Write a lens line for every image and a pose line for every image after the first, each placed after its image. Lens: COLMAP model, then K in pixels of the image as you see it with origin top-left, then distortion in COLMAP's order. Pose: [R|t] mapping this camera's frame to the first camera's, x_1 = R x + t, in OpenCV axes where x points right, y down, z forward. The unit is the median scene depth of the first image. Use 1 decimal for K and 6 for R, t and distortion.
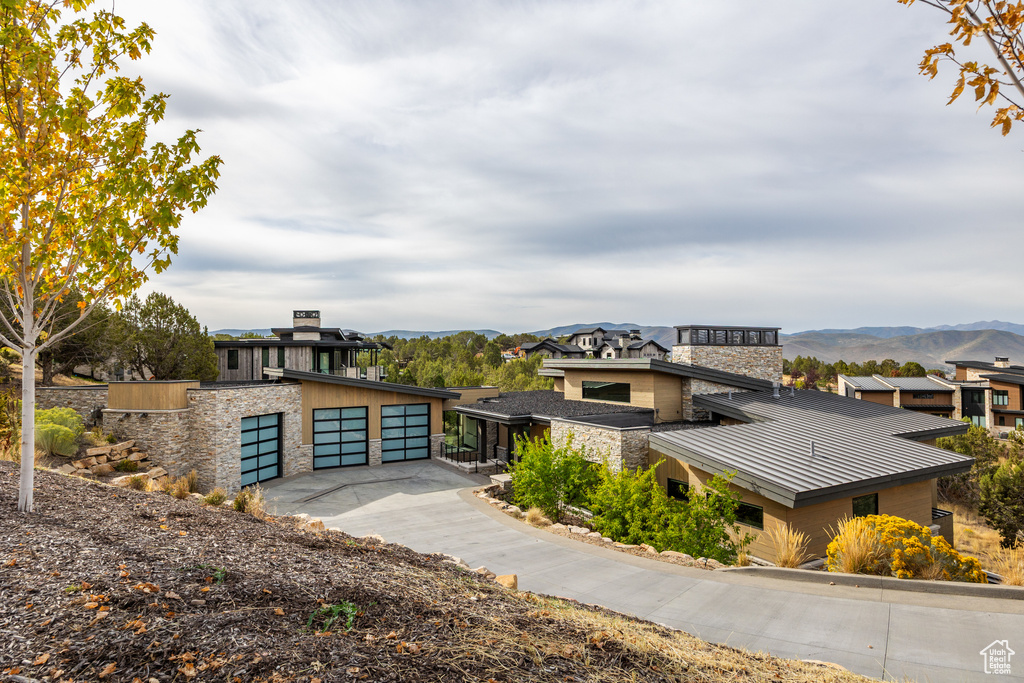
lens RADIAL K [[569.7, 0, 516.3], [0, 569.7, 335.4], [0, 0, 1]] dist [-0.004599, 0.000526]
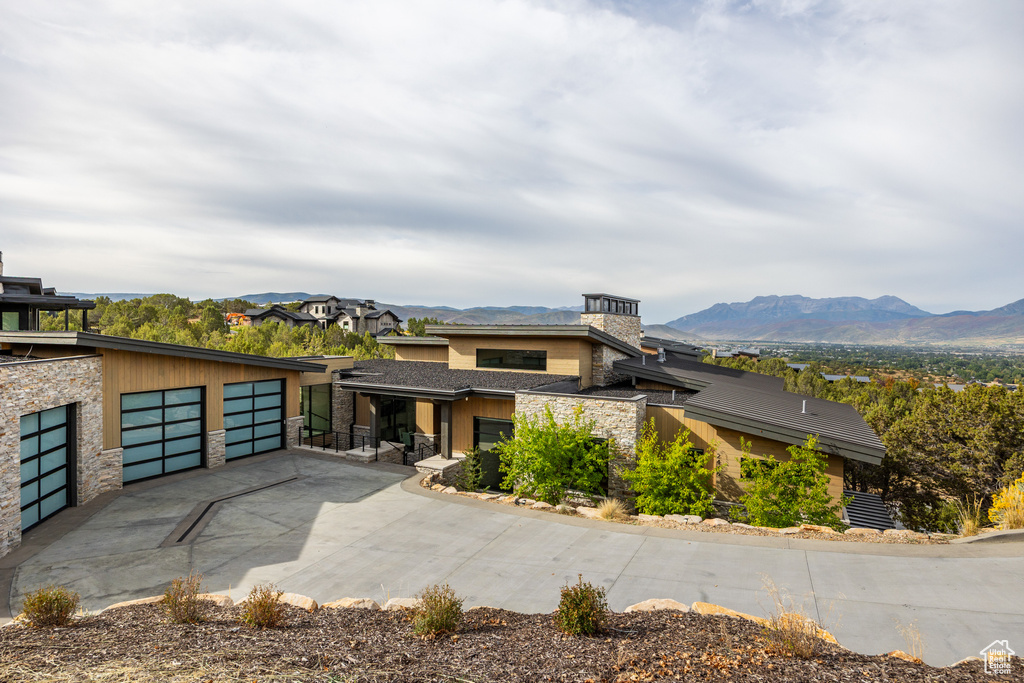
lens RADIAL K [[512.9, 0, 520.2], [0, 512.9, 313.2], [0, 0, 1]] dist [-0.013337, 0.003294]
pose [[0.846657, 0.029190, 0.531337, -0.282195], [-0.035032, 0.999386, 0.000918, 0.018559], [-0.530984, -0.019391, 0.847160, 0.254313]]
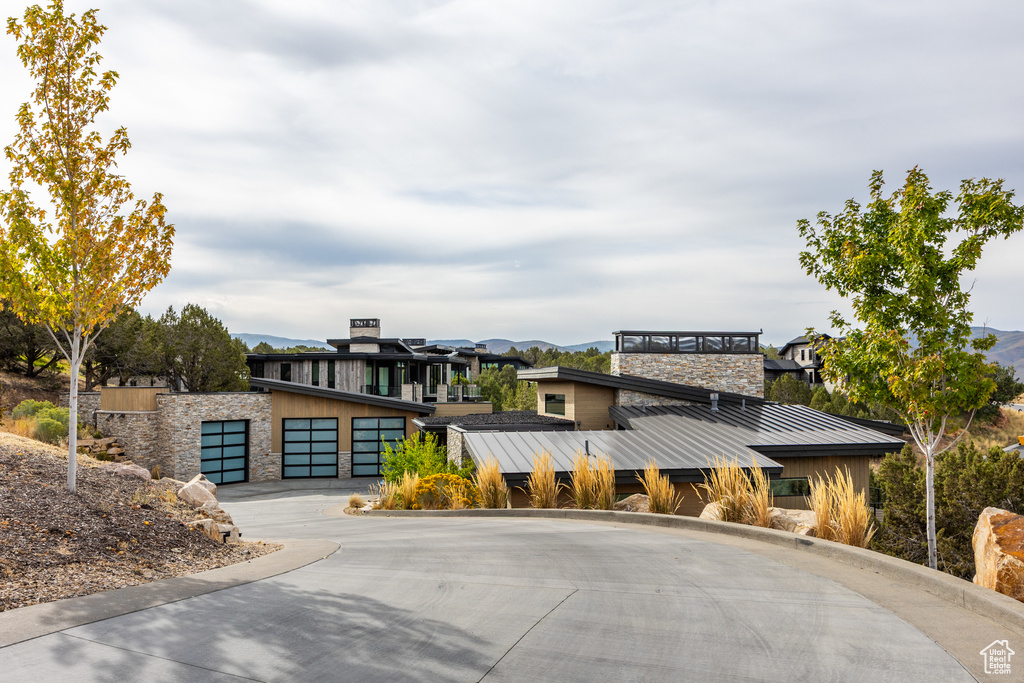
lens RADIAL K [[835.7, 0, 512.4], [0, 835.7, 349.6], [0, 0, 1]] dist [-0.003316, -0.003066]
pose [[0.951278, -0.006218, -0.308271, 0.490619], [0.006753, 0.999977, 0.000668, 0.008711], [0.308259, -0.002717, 0.951299, -0.287641]]
